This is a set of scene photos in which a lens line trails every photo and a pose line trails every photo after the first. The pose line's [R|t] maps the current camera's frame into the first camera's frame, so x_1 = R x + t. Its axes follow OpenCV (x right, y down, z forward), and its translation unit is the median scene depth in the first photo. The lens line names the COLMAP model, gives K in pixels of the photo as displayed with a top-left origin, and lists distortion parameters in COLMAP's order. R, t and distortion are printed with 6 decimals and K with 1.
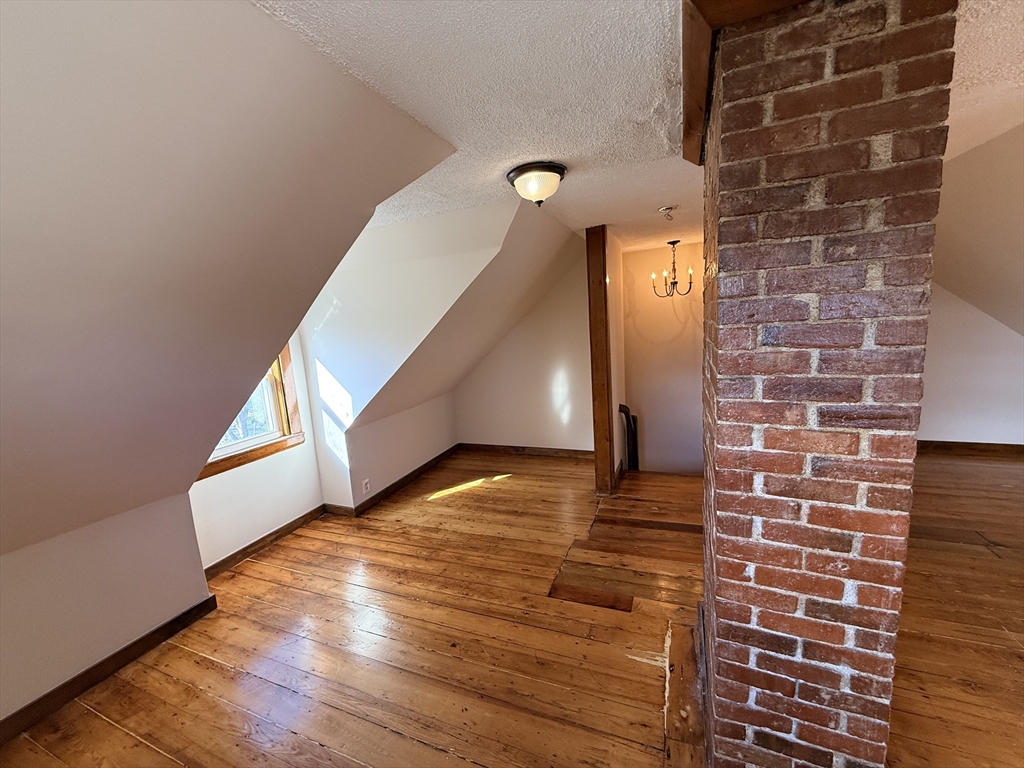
lens RADIAL K [[410.0, 0, 512.0], [0, 410.0, 384.0], [0, 0, 1]] dist [0.000582, 0.000089]
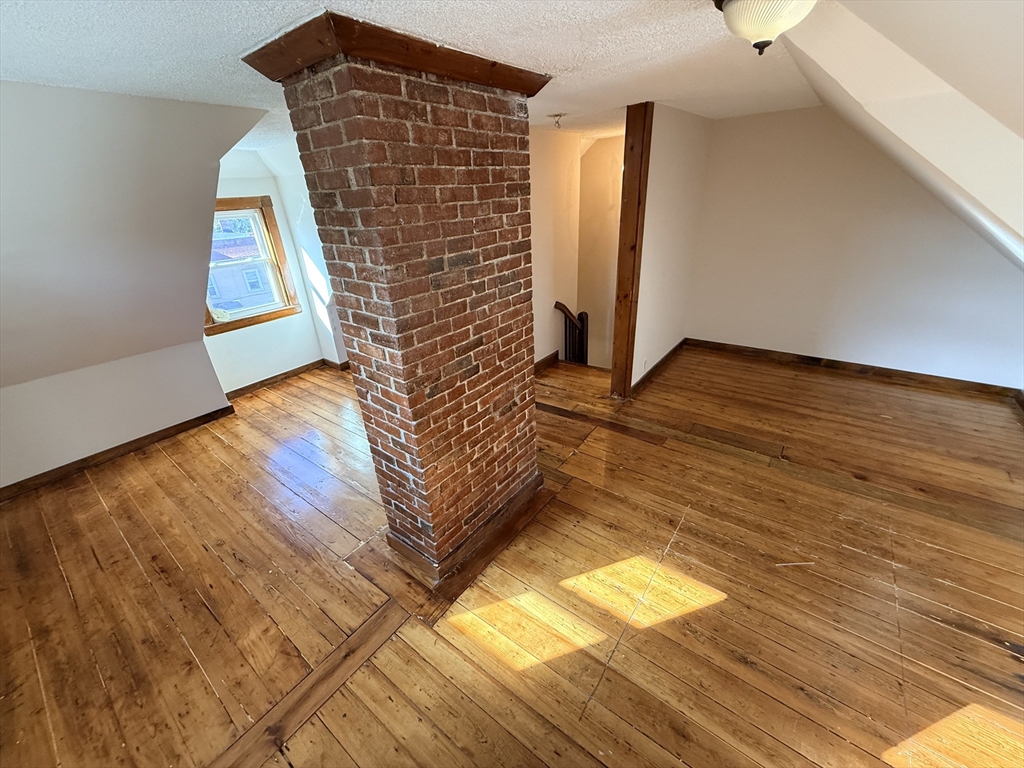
lens RADIAL K [[410.0, 0, 512.0], [0, 410.0, 384.0], [0, 0, 1]] dist [0.000582, 0.000089]
pose [[0.966546, 0.125945, -0.223444, 0.792765], [-0.053520, 0.951000, 0.304525, -0.130978], [0.250849, -0.282378, 0.925925, -0.222393]]
